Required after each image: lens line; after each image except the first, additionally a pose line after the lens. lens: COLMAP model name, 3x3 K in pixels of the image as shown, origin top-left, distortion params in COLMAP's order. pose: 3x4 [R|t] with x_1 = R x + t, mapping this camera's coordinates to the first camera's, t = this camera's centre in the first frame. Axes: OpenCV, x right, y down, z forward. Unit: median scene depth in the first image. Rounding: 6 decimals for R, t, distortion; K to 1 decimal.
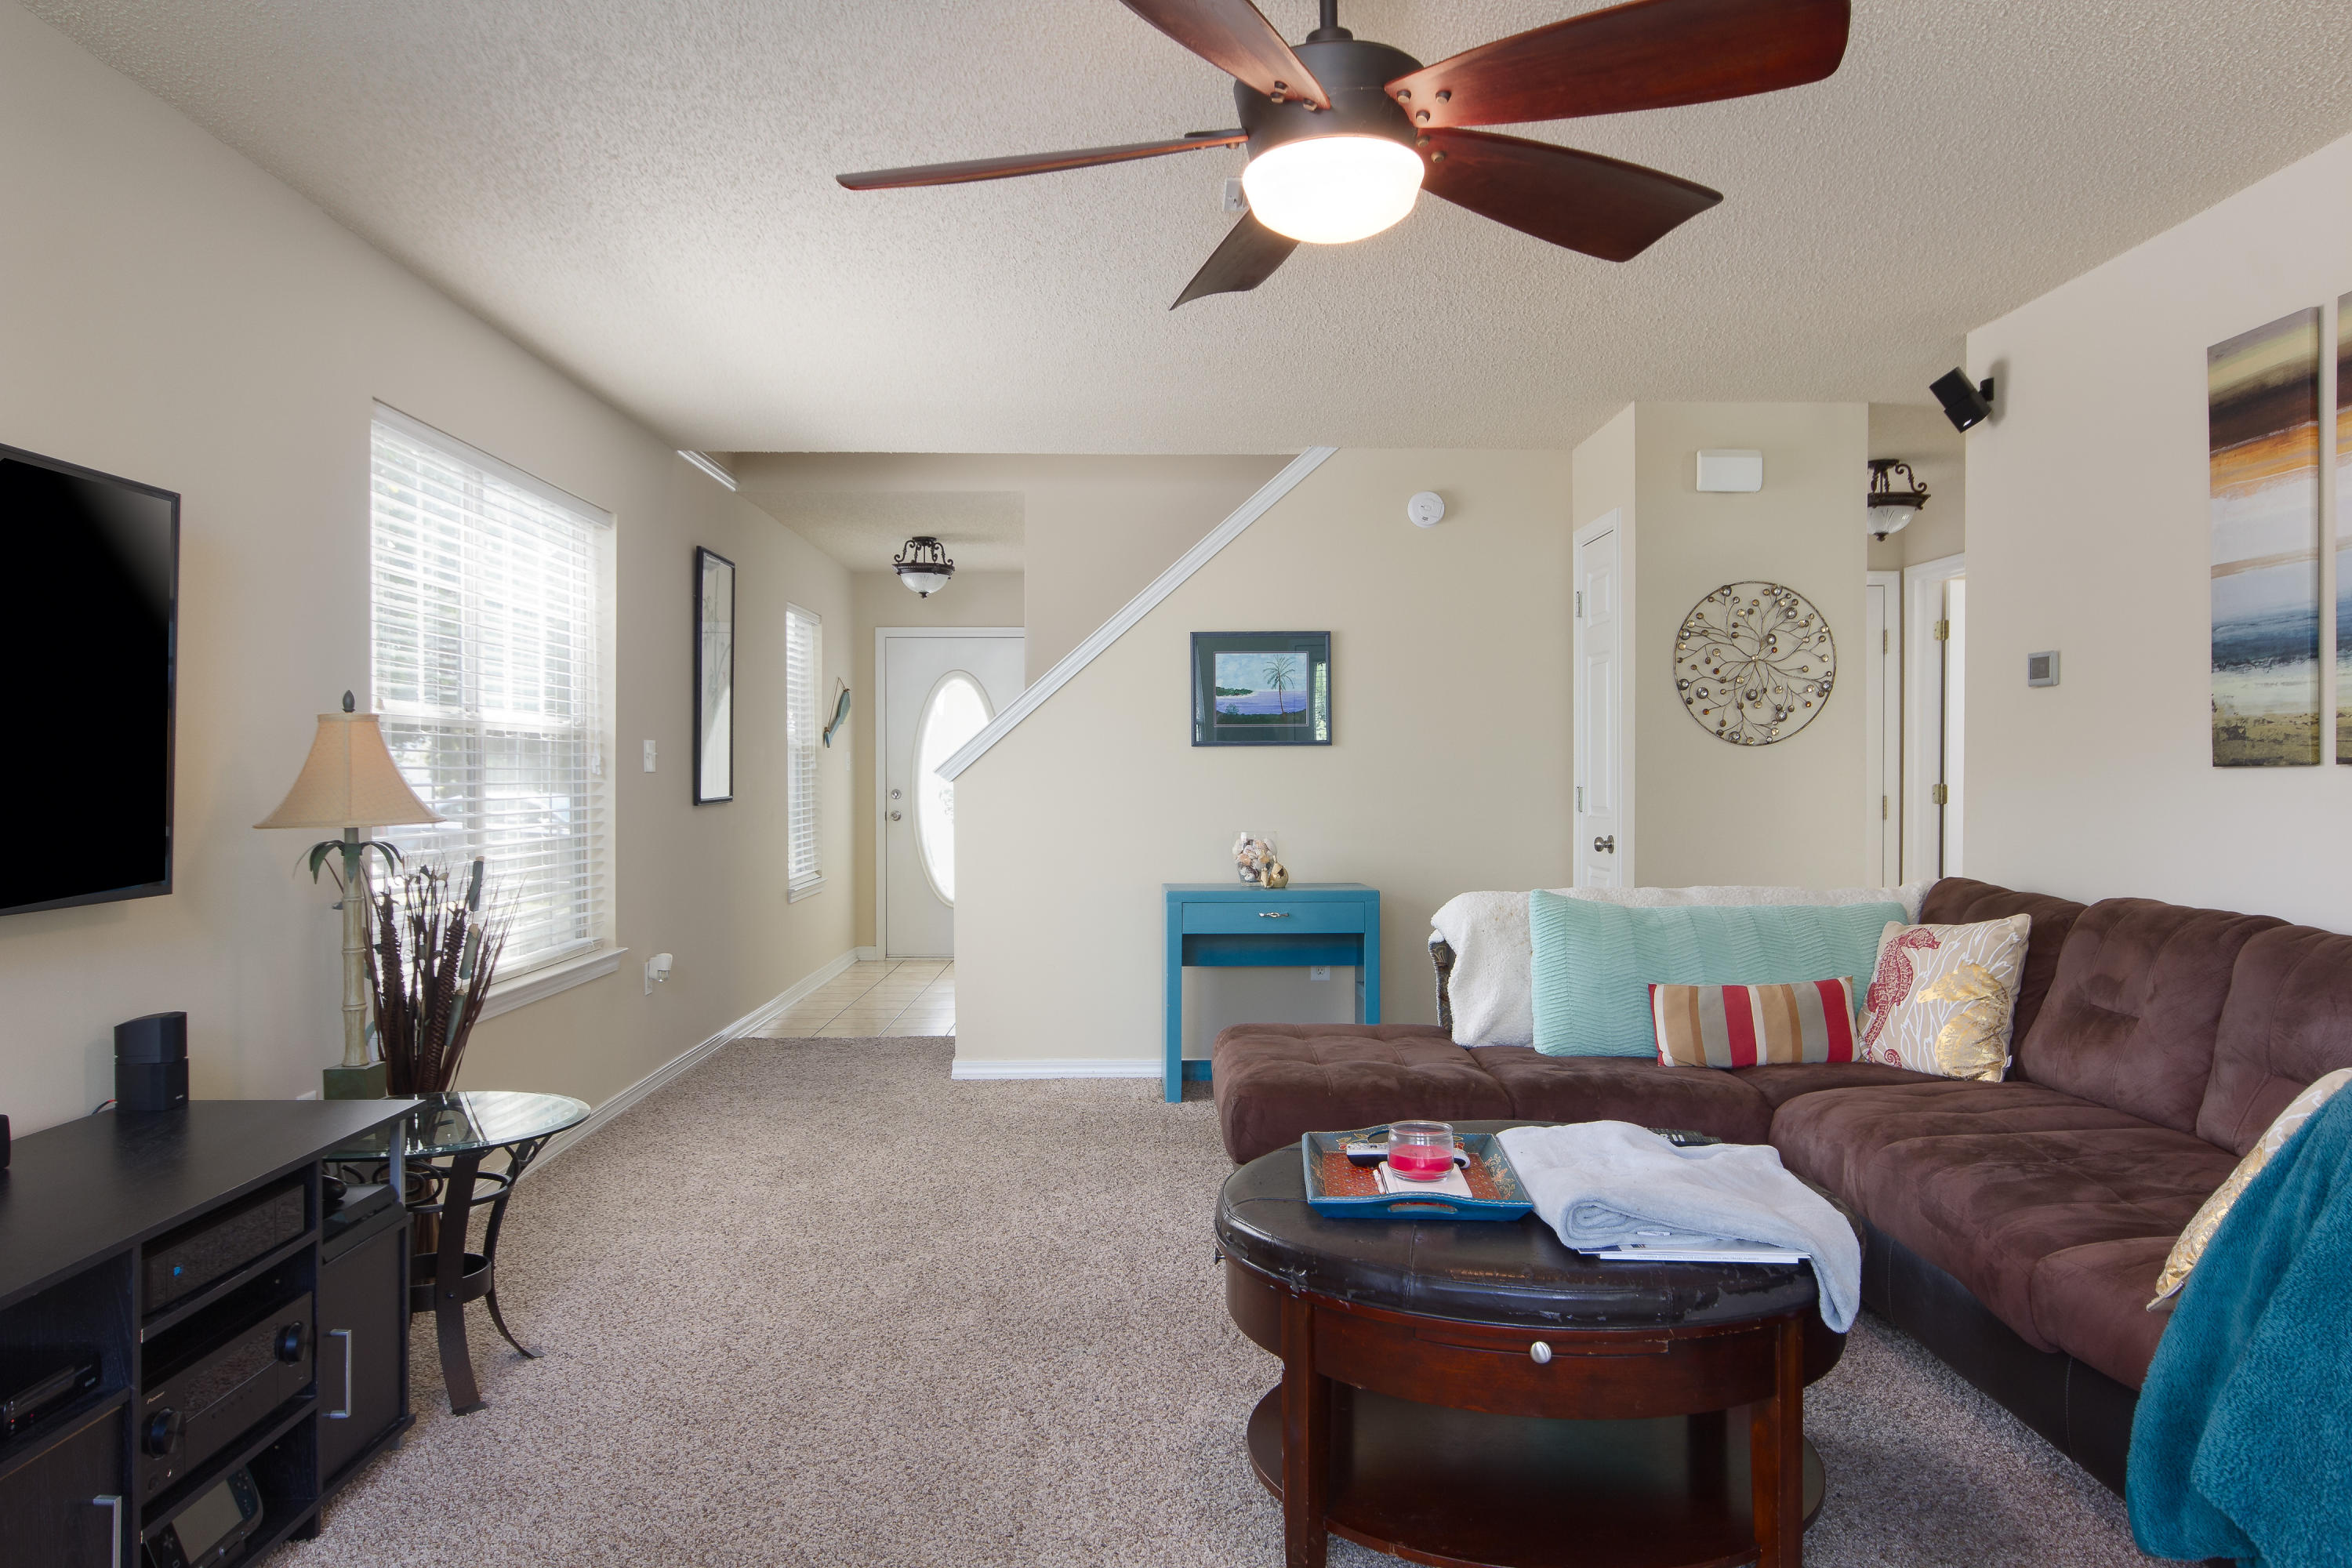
lens RADIAL K [[1599.6, 0, 1176.4], [0, 1599.6, 780.7], [0, 0, 1]] dist [0.002243, -0.000294]
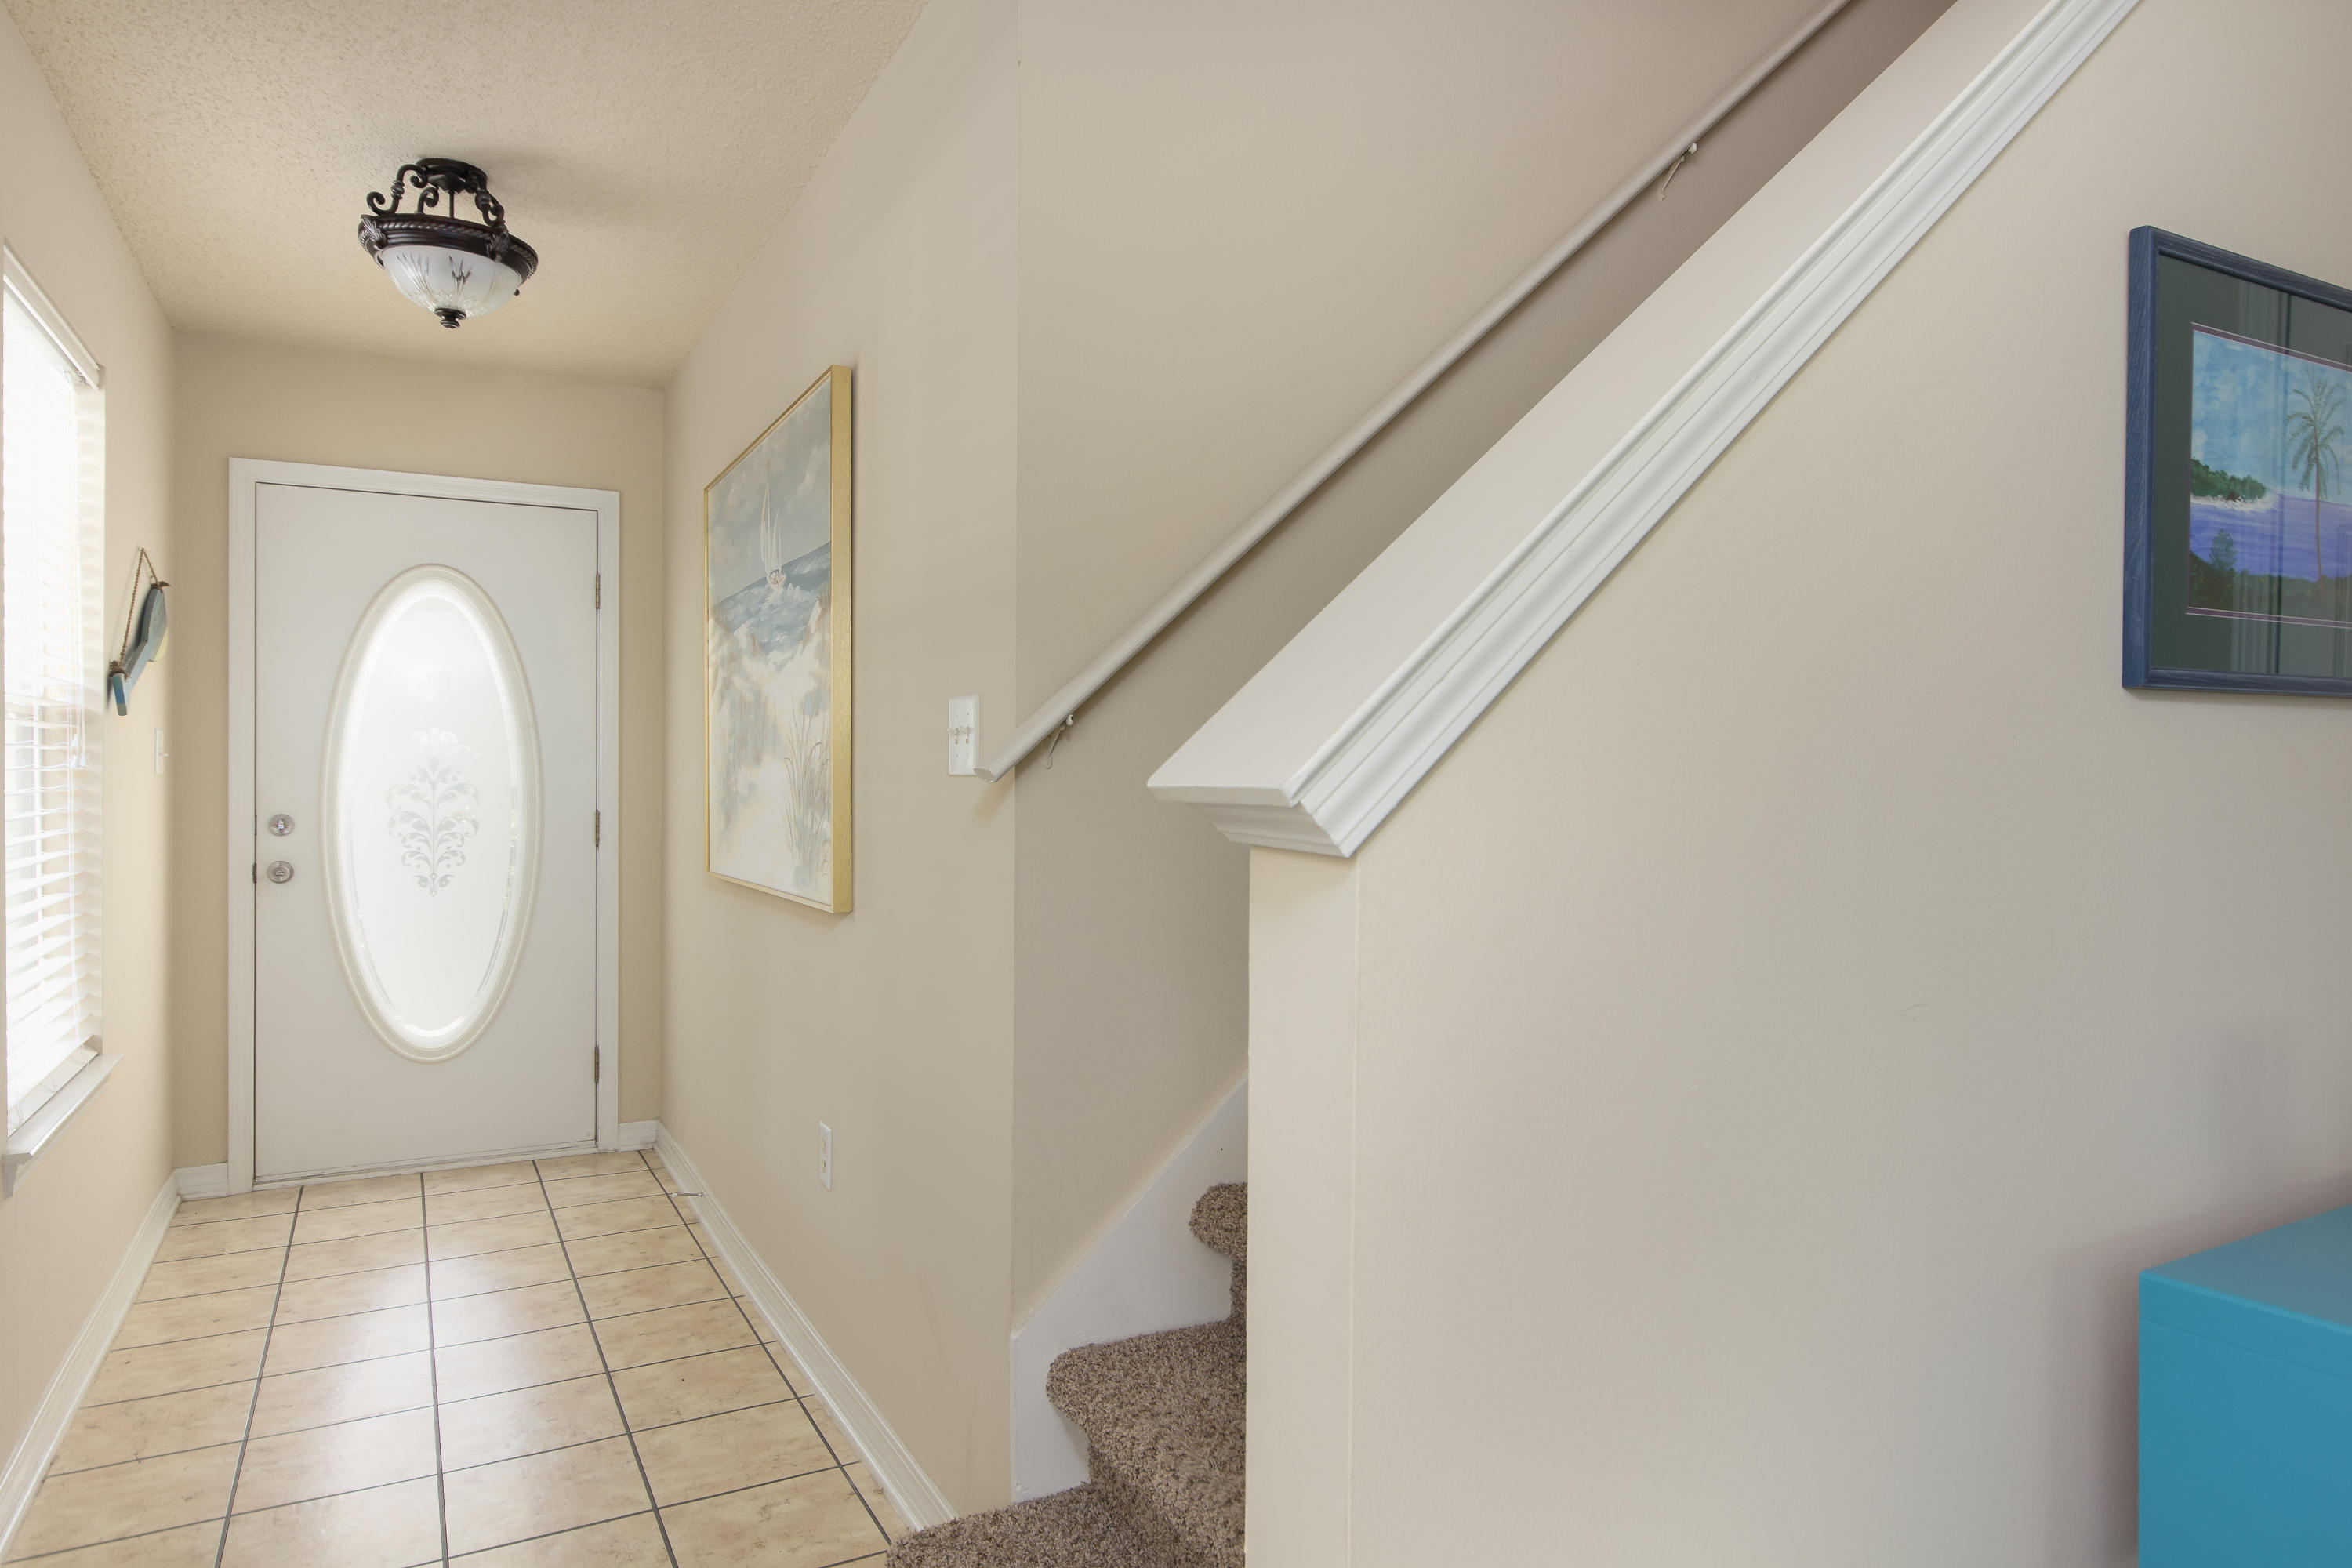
lens RADIAL K [[1412.0, 0, 1175.5], [0, 1412.0, 791.6], [0, 0, 1]] dist [0.002658, 0.000494]
pose [[0.888107, 0.003412, 0.459624, -0.159177], [-0.004276, 0.999991, 0.000840, -0.003303], [-0.459617, -0.002711, 0.888113, 0.619290]]
